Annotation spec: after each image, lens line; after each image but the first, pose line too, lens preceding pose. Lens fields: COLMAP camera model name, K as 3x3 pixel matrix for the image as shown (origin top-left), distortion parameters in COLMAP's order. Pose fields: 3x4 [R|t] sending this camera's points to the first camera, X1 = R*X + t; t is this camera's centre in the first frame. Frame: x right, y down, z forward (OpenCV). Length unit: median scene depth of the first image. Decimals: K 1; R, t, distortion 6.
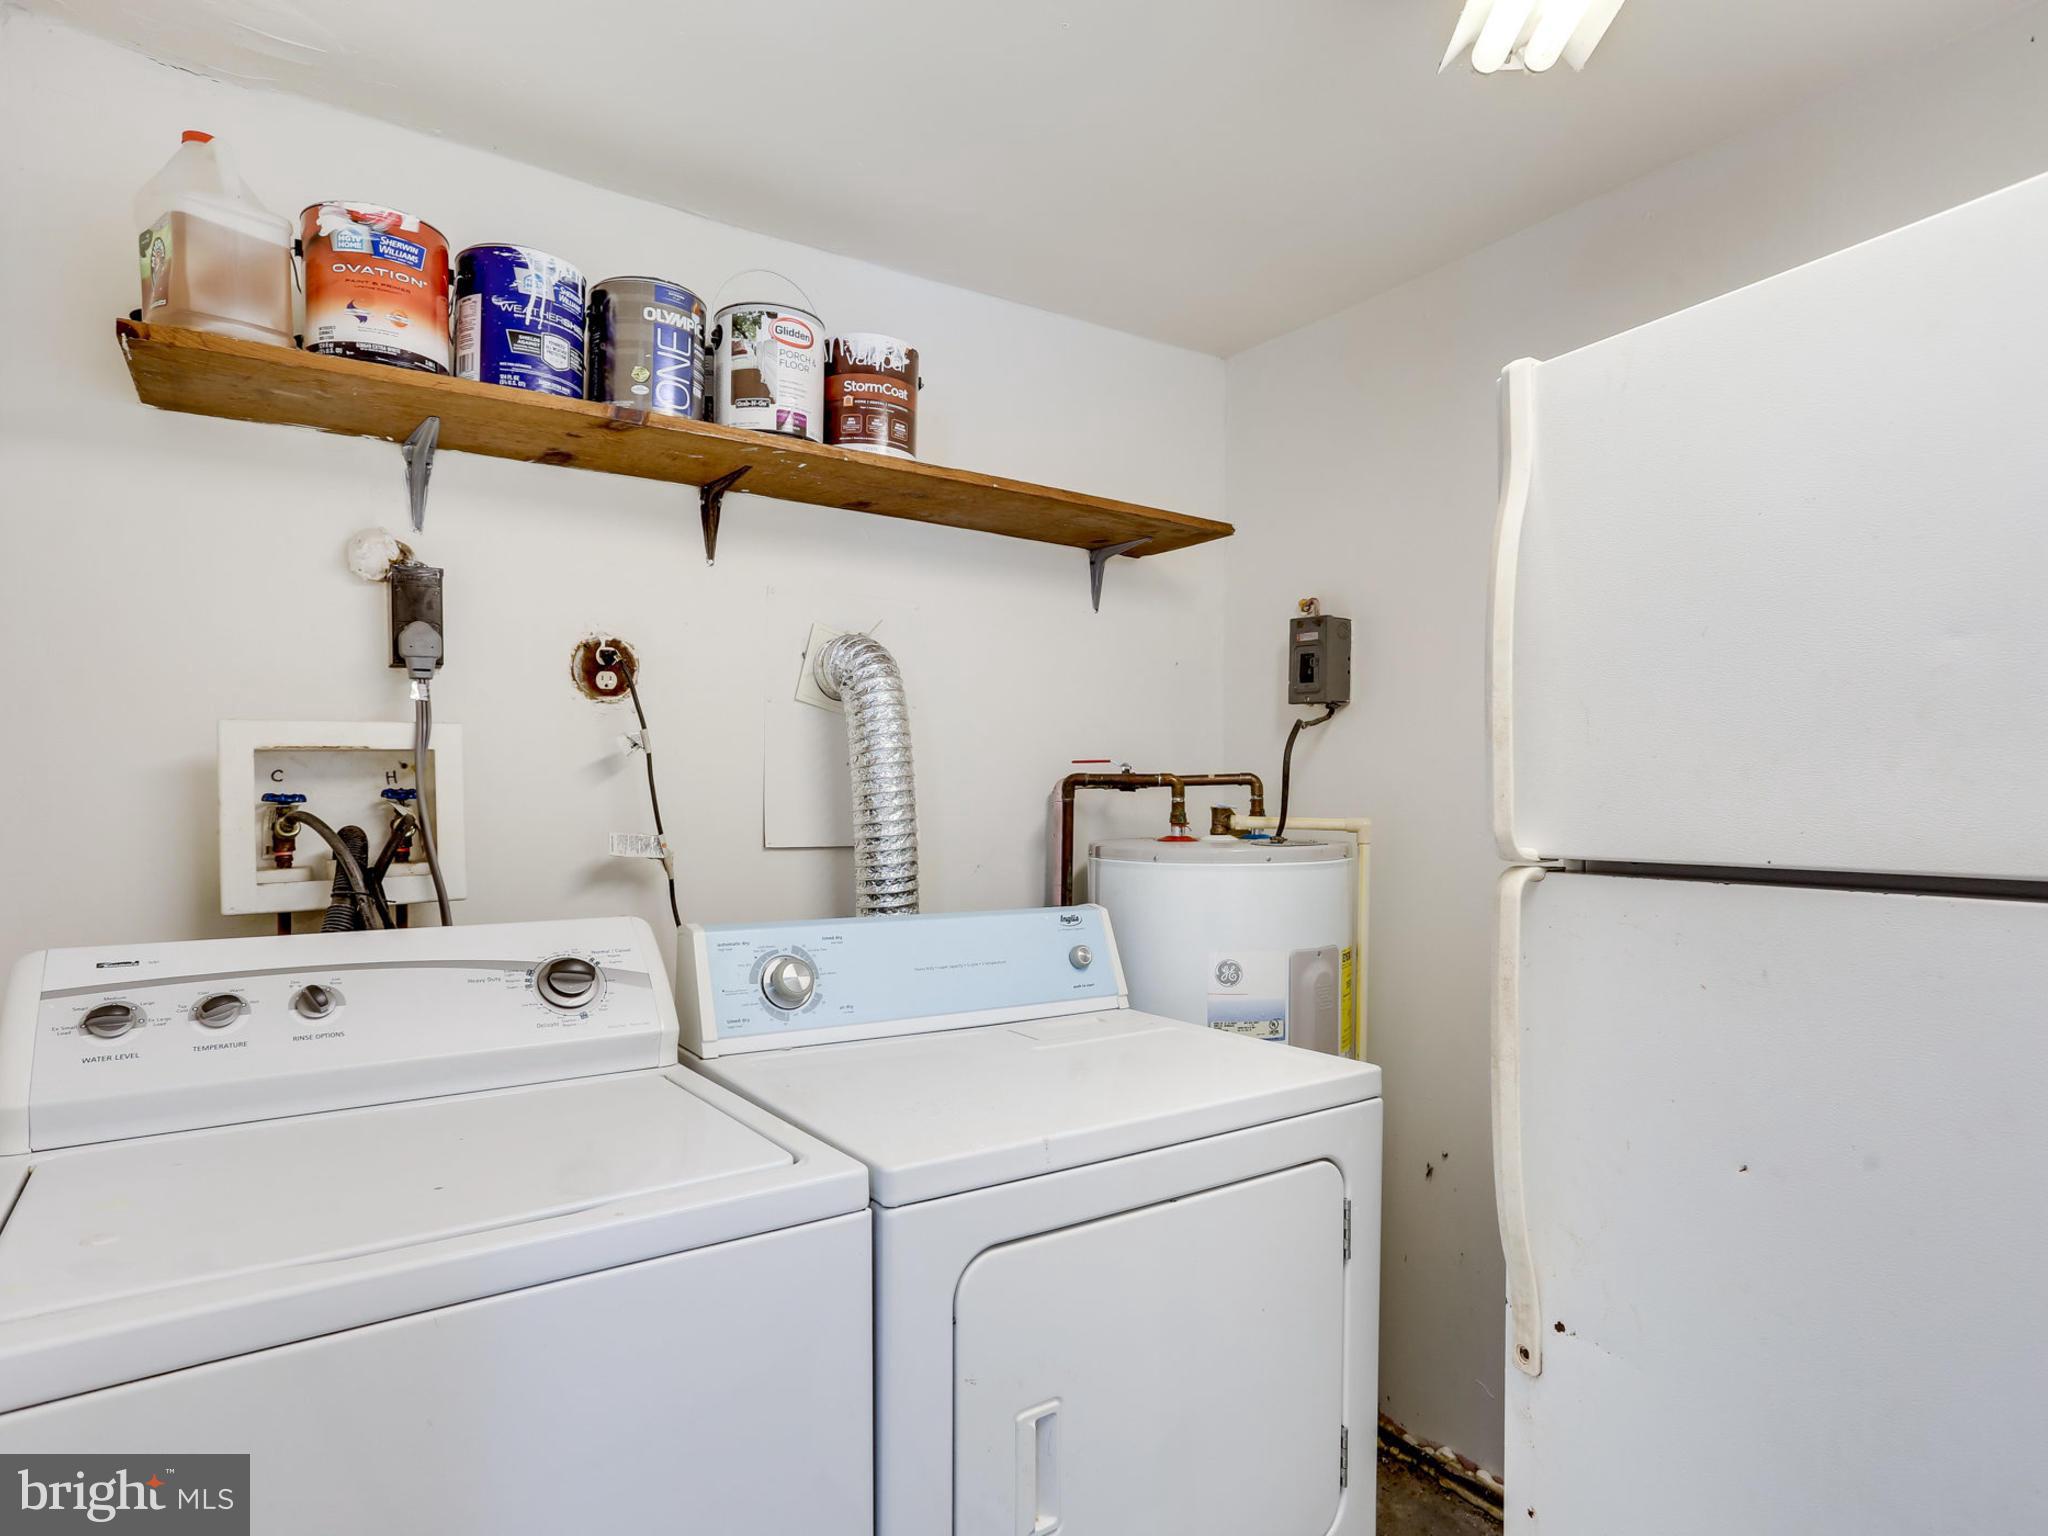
lens RADIAL K [[1132.1, 0, 1013.2], [0, 1132.1, 809.5], [0, 0, 1]] dist [-0.088235, 0.071431]
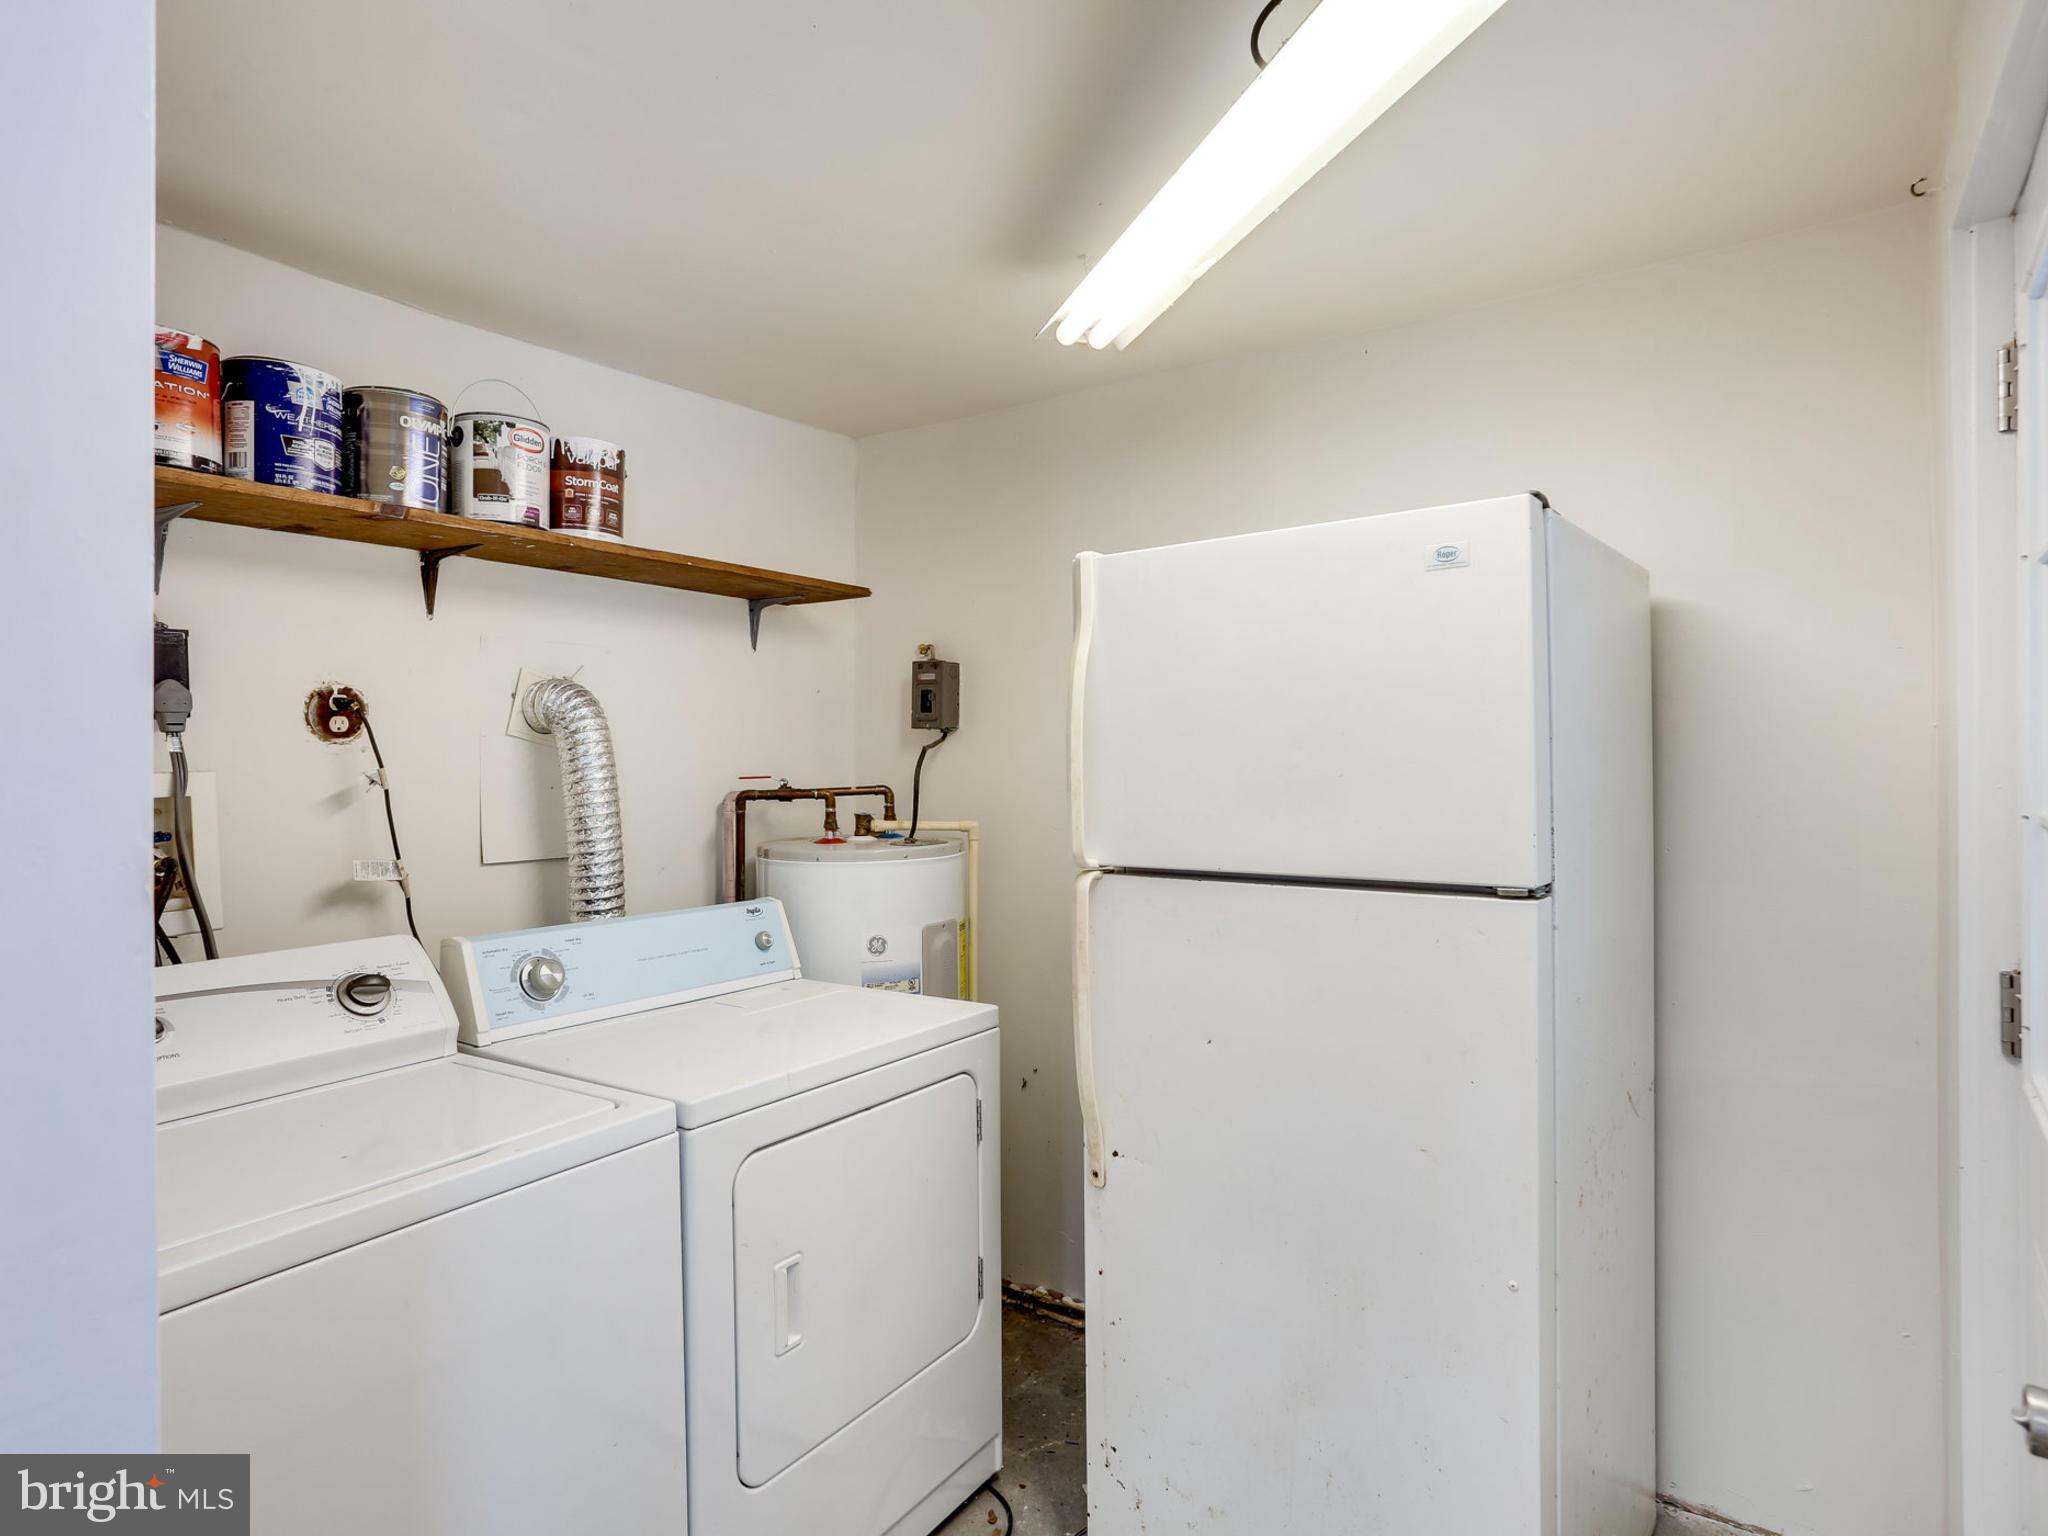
lens RADIAL K [[1164.3, 0, 1039.5], [0, 1164.3, 831.8], [0, 0, 1]] dist [-0.068327, 0.035602]
pose [[0.922875, -0.033052, 0.383678, -0.159927], [0.011014, 0.998168, 0.059496, -0.069137], [-0.384941, -0.050681, 0.921549, -0.328140]]
